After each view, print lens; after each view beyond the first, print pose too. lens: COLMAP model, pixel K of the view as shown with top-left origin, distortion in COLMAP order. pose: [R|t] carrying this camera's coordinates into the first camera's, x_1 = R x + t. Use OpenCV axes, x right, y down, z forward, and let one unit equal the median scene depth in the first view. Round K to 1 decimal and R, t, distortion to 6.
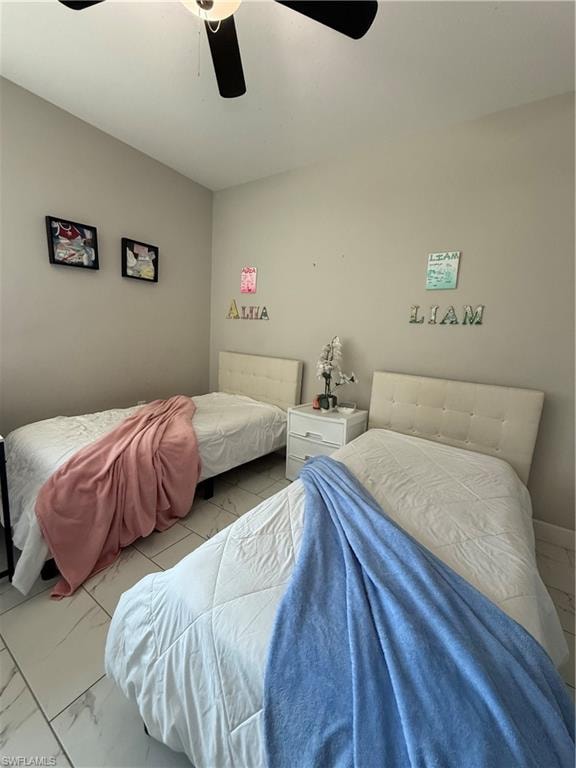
lens RADIAL K [[306.8, 0, 288.8], [0, 306.8, 380.5], [0, 0, 1]] dist [0.001163, -0.000153]
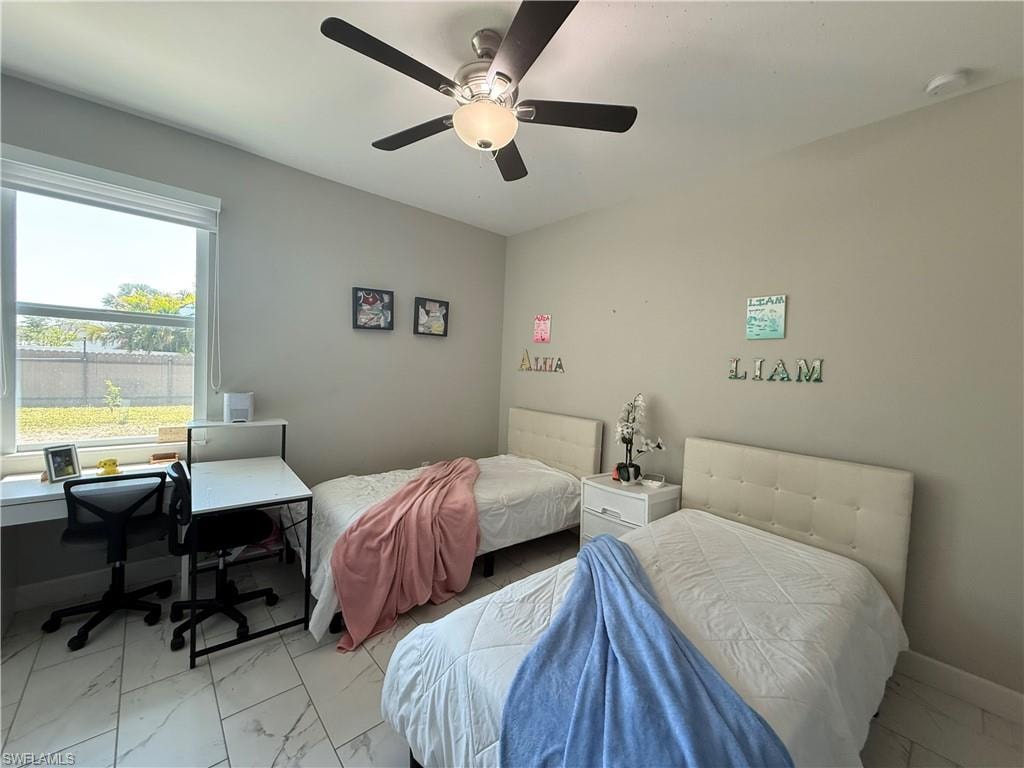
lens RADIAL K [[409.0, 0, 509.6], [0, 409.0, 380.8], [0, 0, 1]] dist [0.001163, -0.000153]
pose [[0.967661, -0.011072, -0.252011, 0.137340], [-0.022389, 0.991324, -0.129522, -0.037317], [0.251258, 0.130976, 0.959018, -0.264777]]
